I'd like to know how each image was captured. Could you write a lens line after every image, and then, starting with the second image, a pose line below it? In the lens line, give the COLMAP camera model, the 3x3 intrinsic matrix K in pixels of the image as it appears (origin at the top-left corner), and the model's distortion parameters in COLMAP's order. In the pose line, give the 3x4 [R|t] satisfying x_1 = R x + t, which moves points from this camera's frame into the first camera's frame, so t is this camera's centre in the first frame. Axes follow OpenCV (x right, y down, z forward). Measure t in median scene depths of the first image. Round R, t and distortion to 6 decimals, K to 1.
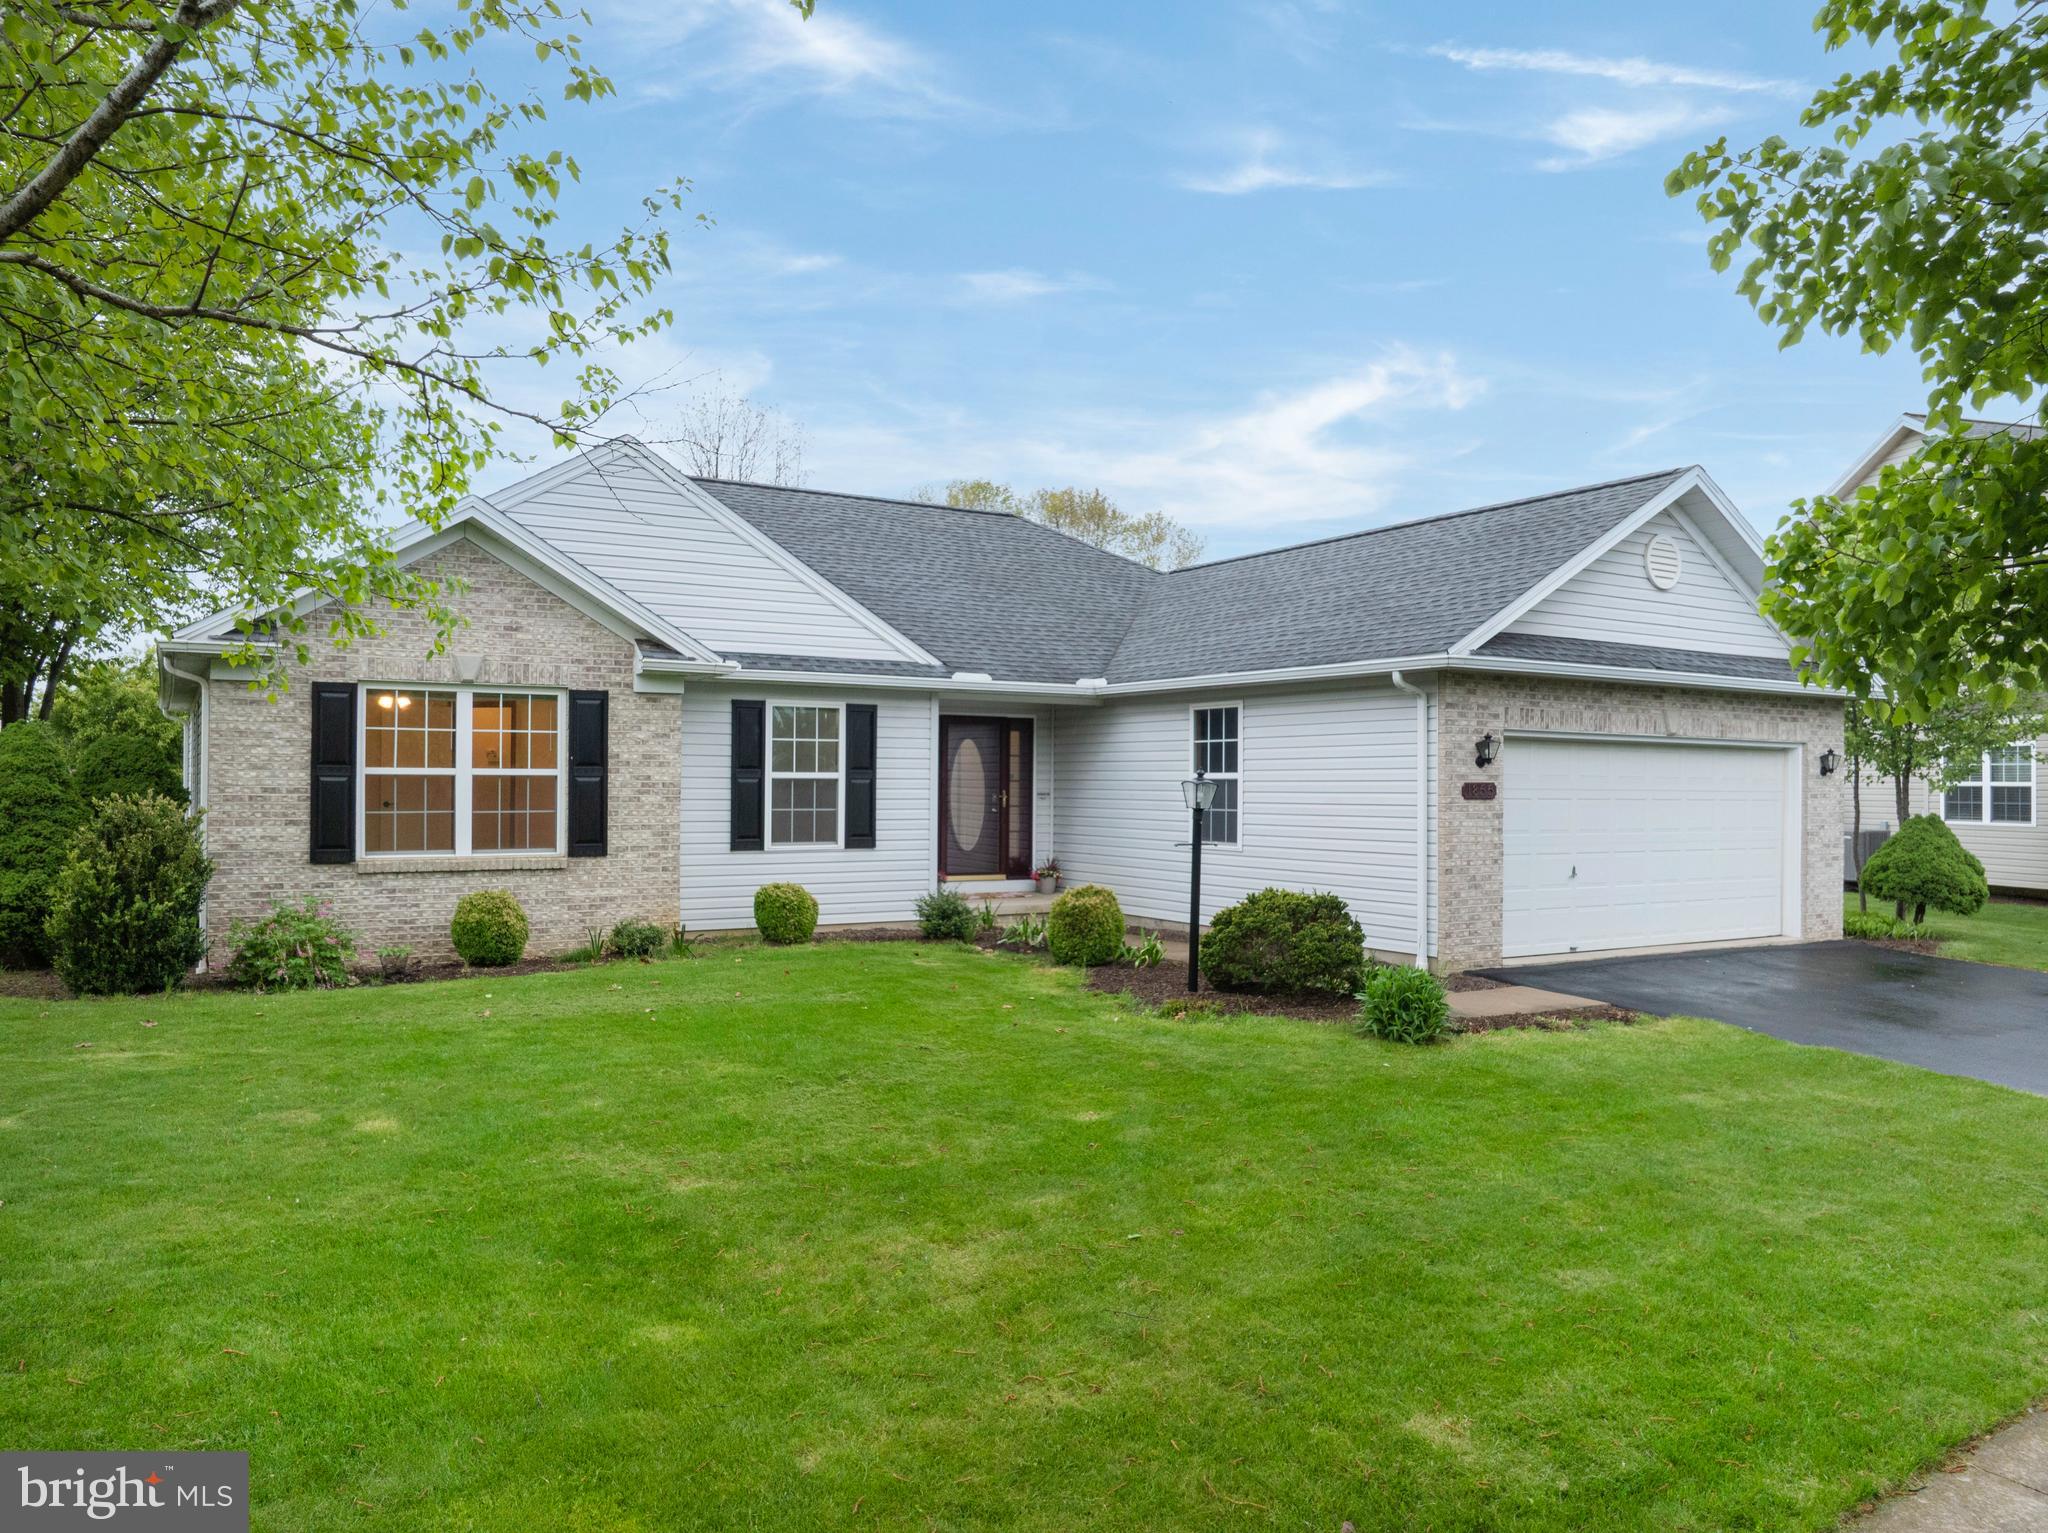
lens RADIAL K [[1452.1, 0, 1024.0], [0, 1452.1, 766.5], [0, 0, 1]] dist [-0.031017, 0.002495]
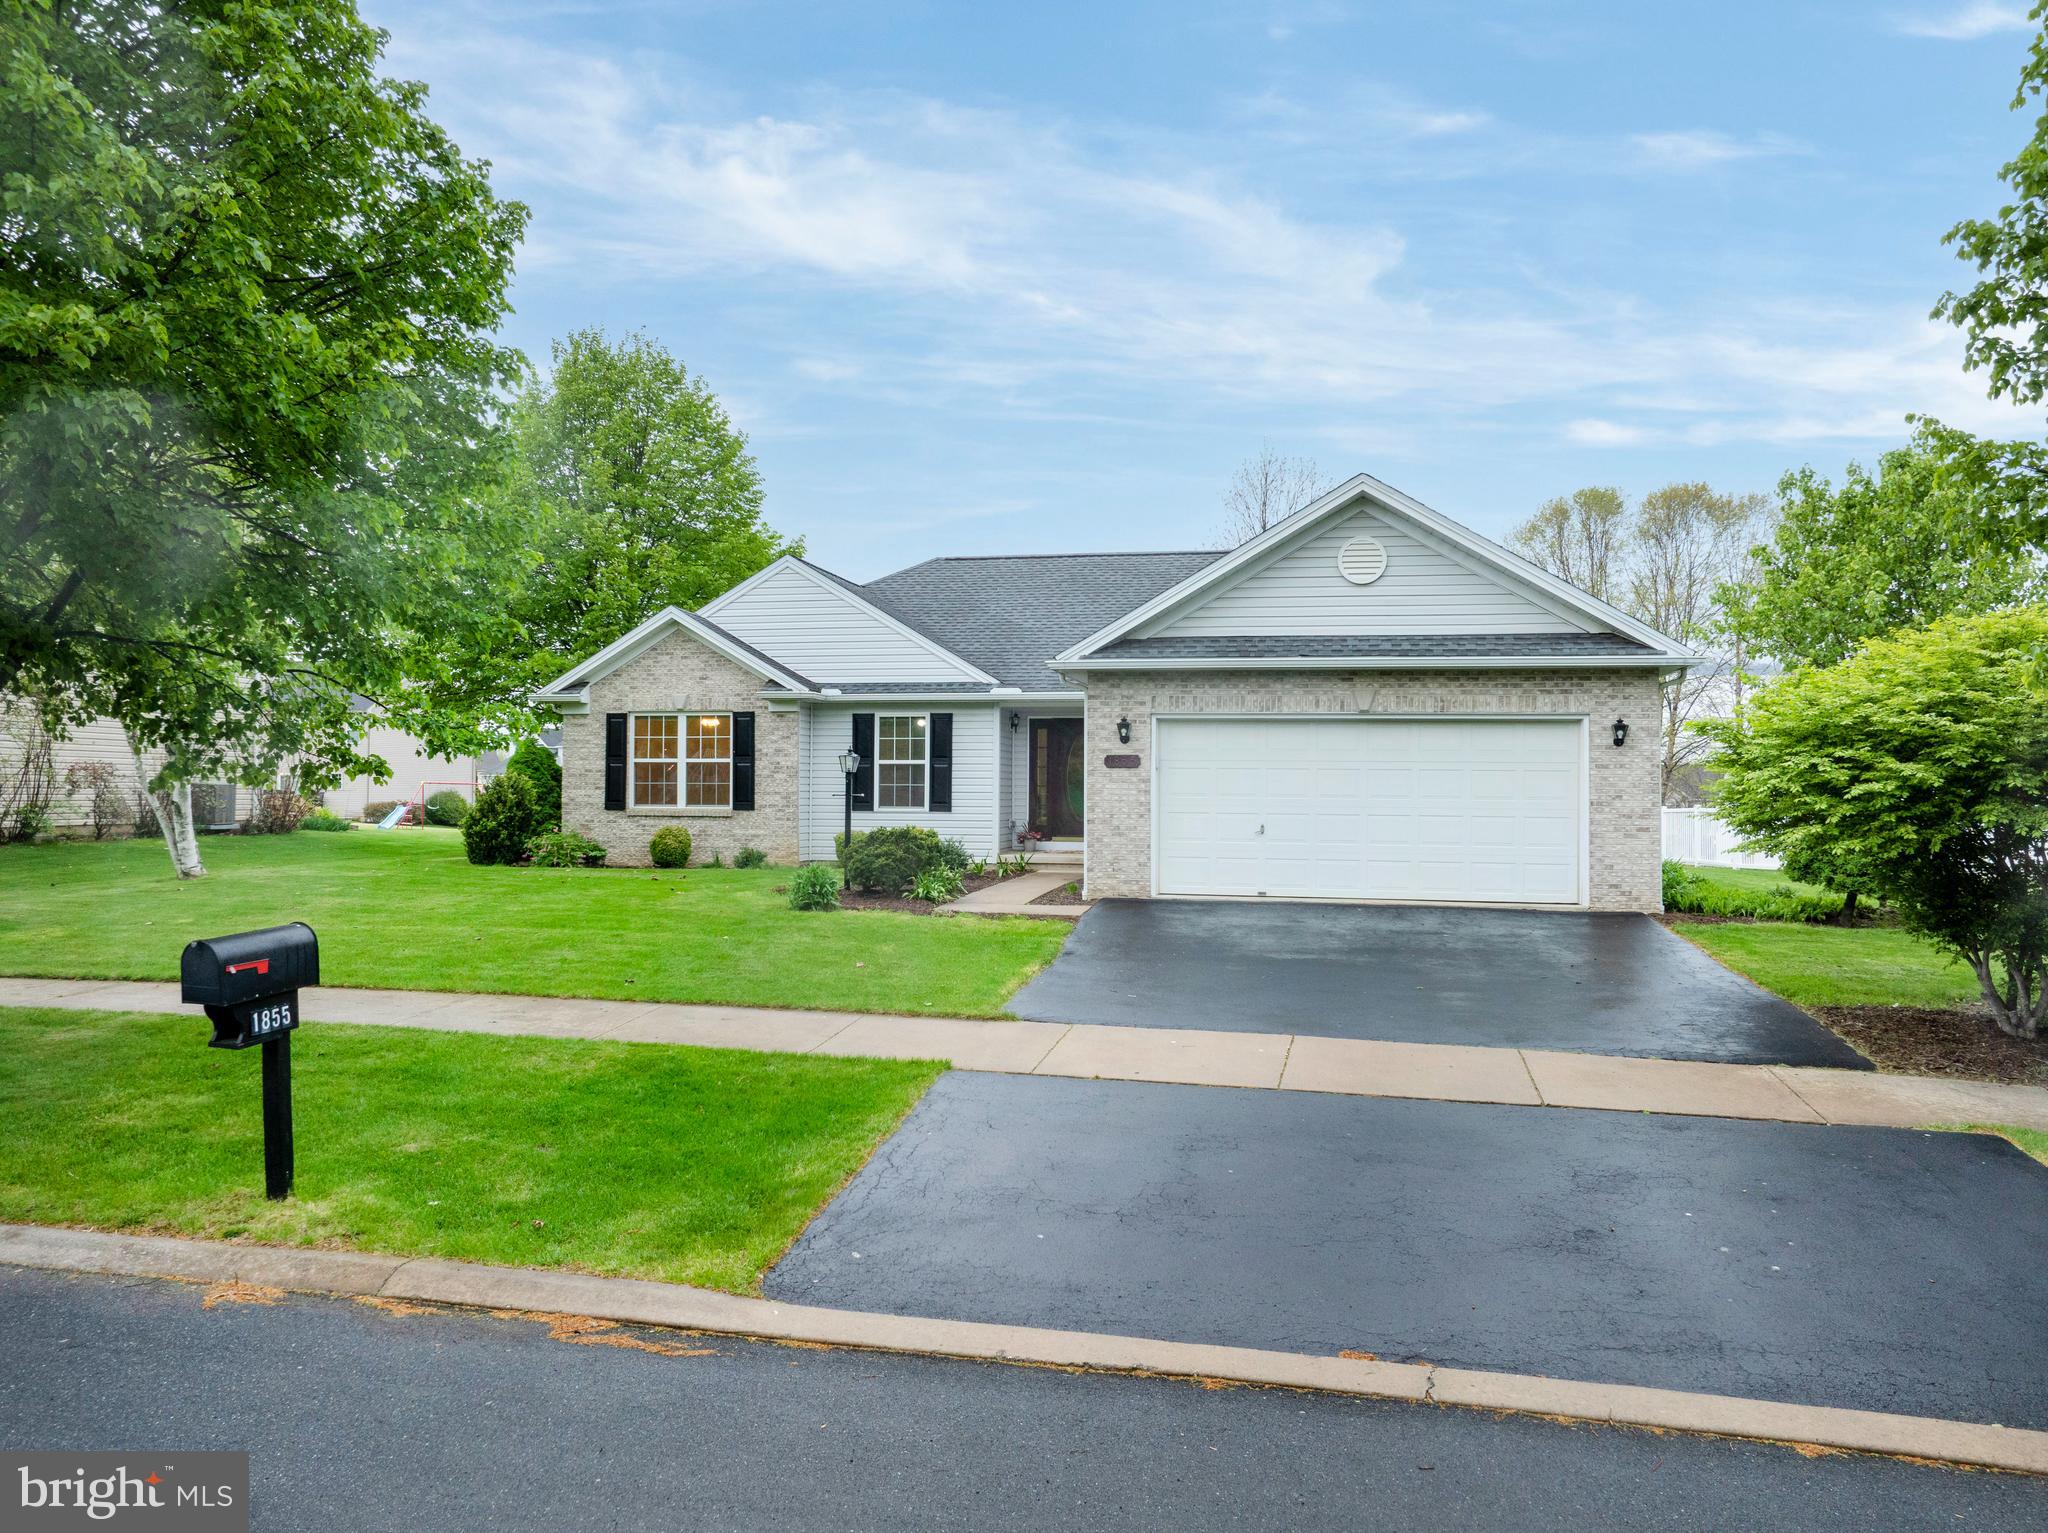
lens RADIAL K [[1452.1, 0, 1024.0], [0, 1452.1, 766.5], [0, 0, 1]] dist [-0.031017, 0.002495]
pose [[0.734634, -0.014918, -0.678300, 1.062368], [0.005294, 0.999854, -0.016257, 0.039651], [0.678443, 0.008352, 0.734606, -0.020141]]
